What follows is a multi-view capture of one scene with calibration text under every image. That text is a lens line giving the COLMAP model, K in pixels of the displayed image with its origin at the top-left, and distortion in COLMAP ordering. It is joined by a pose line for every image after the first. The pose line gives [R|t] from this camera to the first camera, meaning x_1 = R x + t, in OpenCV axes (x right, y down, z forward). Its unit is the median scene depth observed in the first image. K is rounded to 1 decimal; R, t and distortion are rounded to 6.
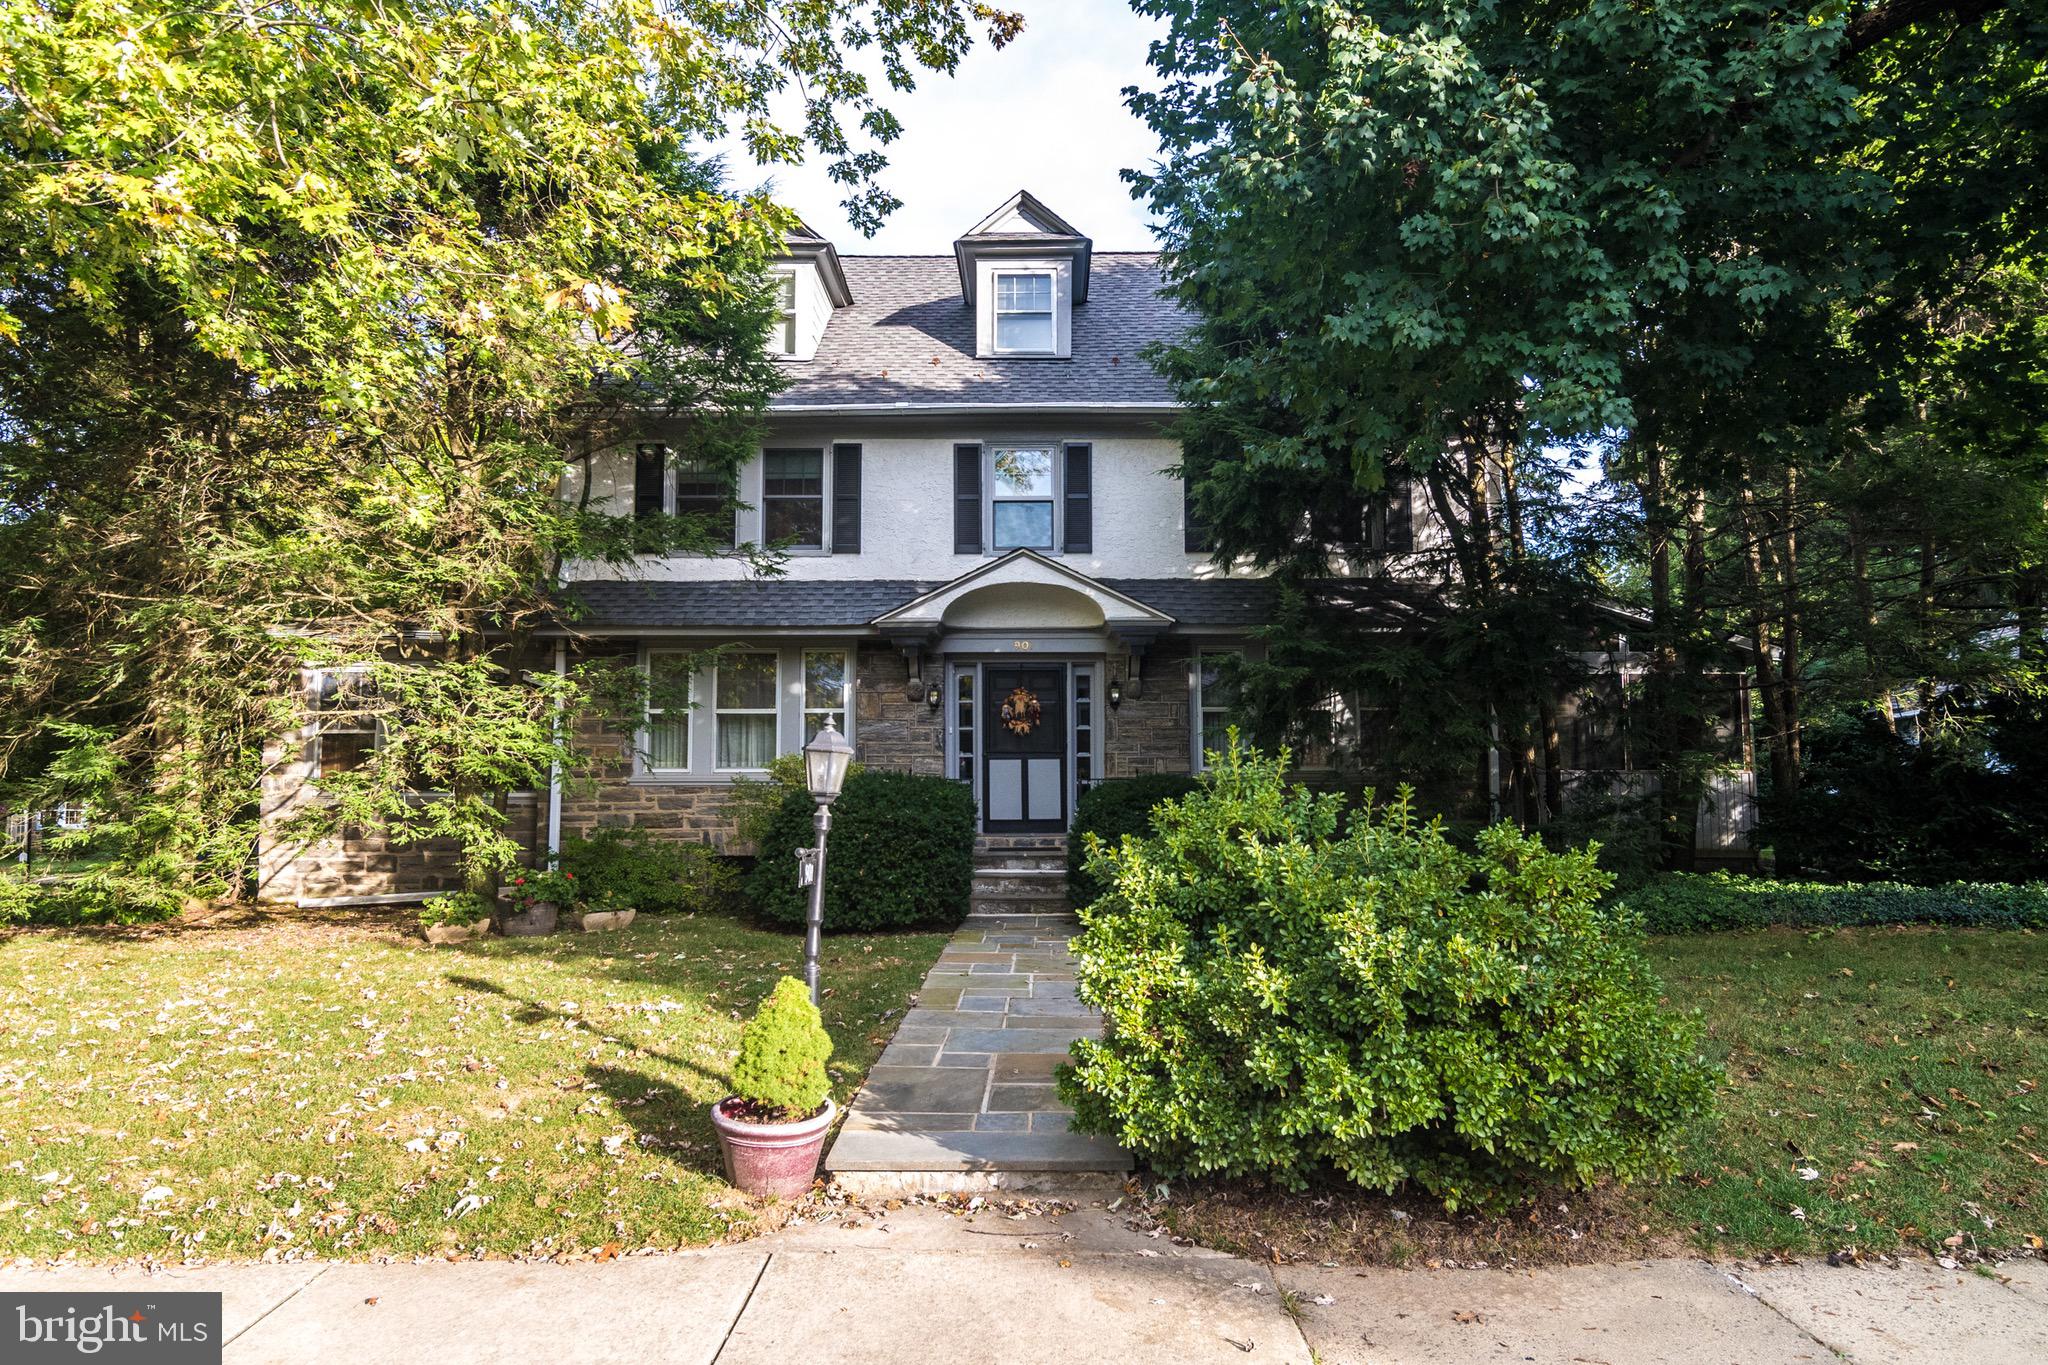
lens RADIAL K [[1233.2, 0, 1024.0], [0, 1233.2, 682.5], [0, 0, 1]] dist [0.004376, 0.001475]
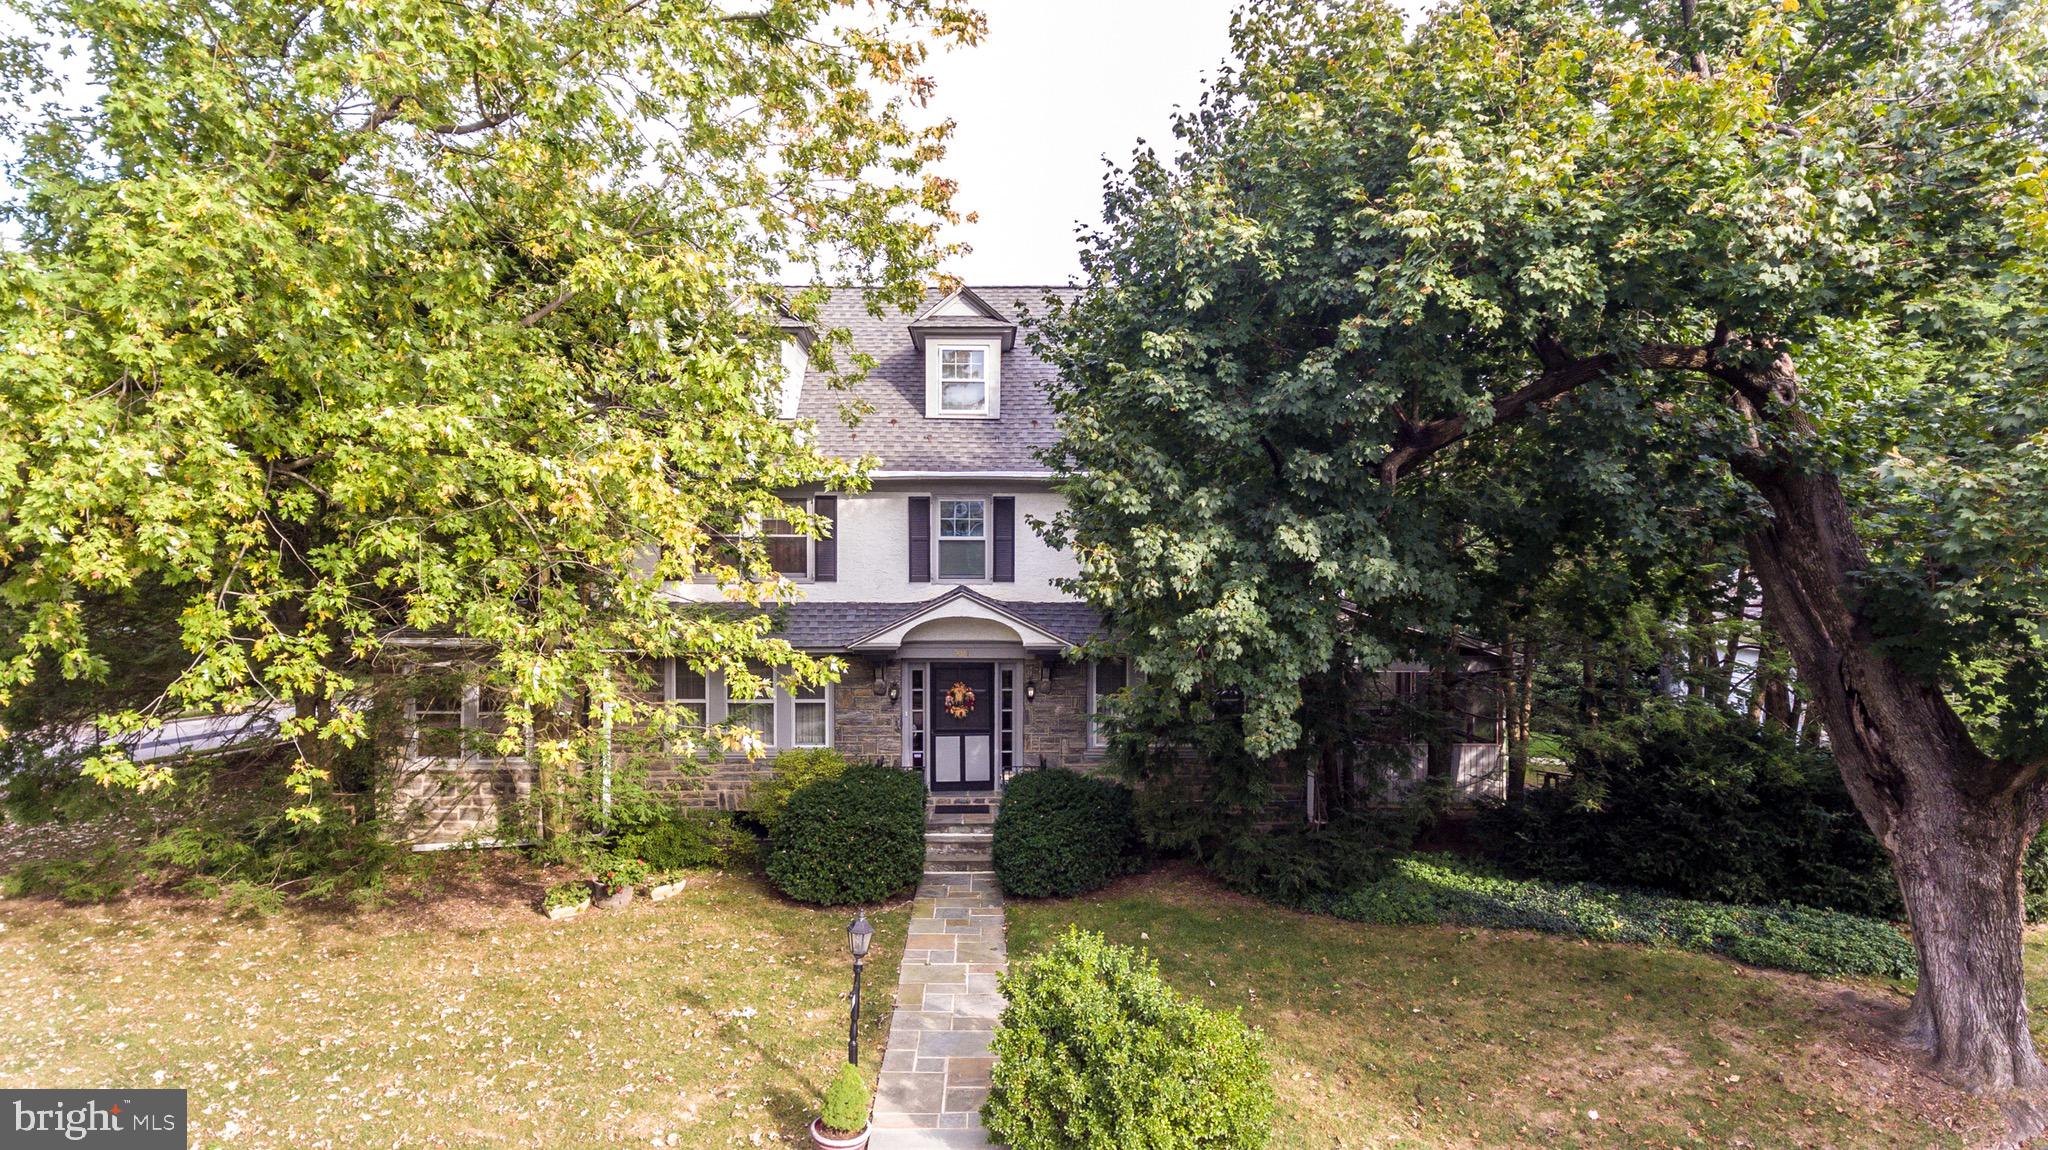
lens RADIAL K [[1238.4, 0, 1024.0], [0, 1238.4, 575.0], [0, 0, 1]] dist [-0.007521, -0.000768]
pose [[0.998601, 0.003146, 0.052785, -0.004107], [-0.008822, 0.994149, 0.107654, -0.255792], [-0.052138, -0.107969, 0.992786, -0.307265]]
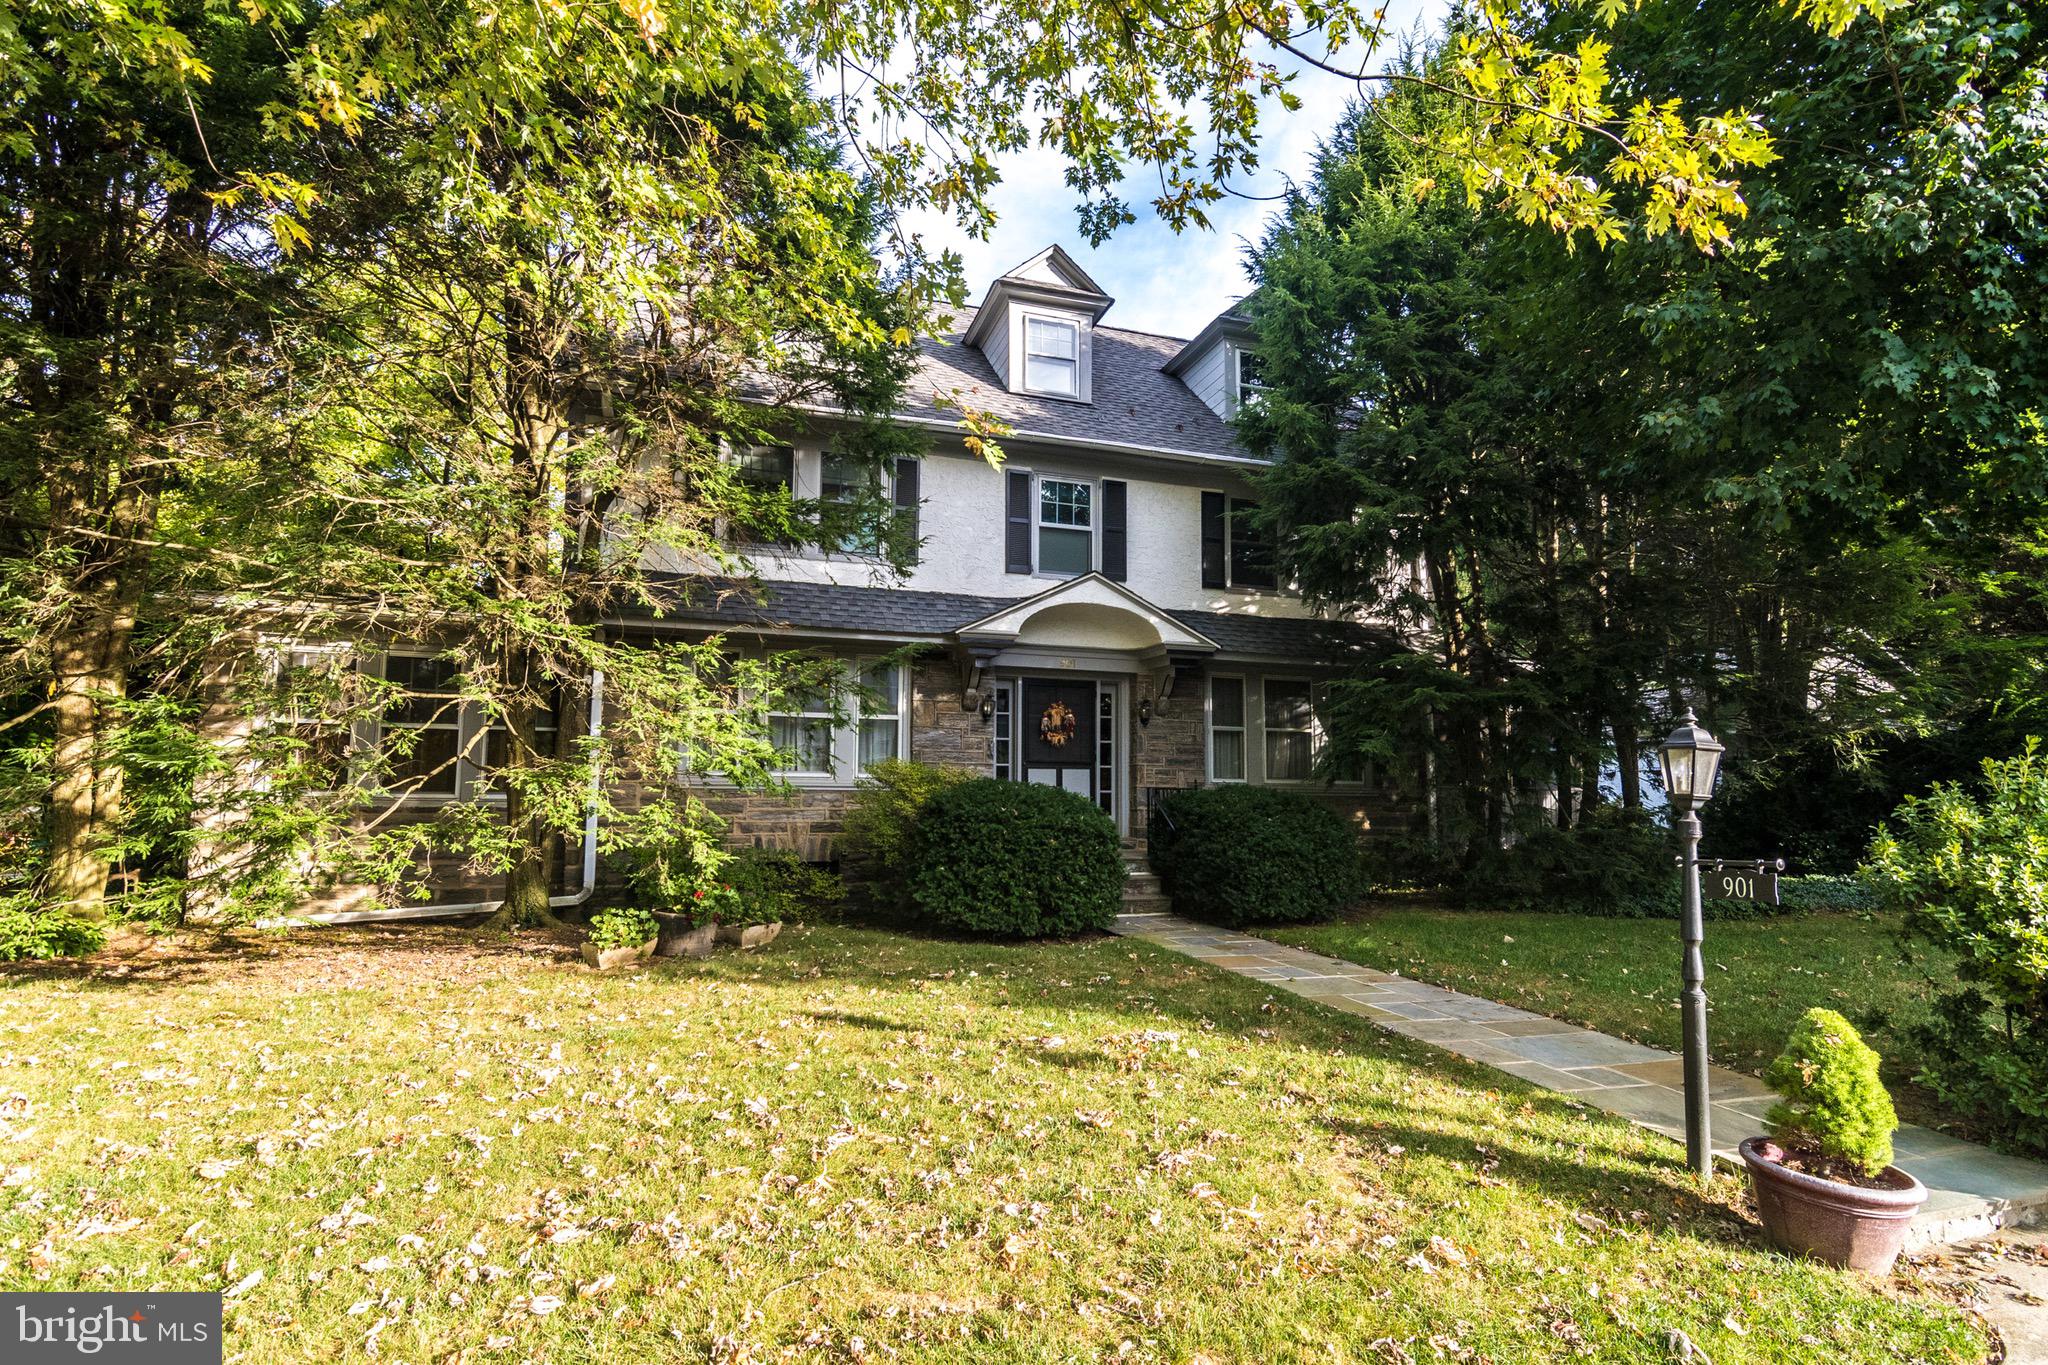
lens RADIAL K [[1027.0, 0, 1031.5], [0, 1027.0, 701.0], [0, 0, 1]] dist [0.014244, -0.000221]
pose [[0.943783, 0.042179, 0.327864, -0.321266], [-0.039007, 0.999107, -0.016248, 0.018671], [-0.328256, 0.002546, 0.944585, 0.164888]]
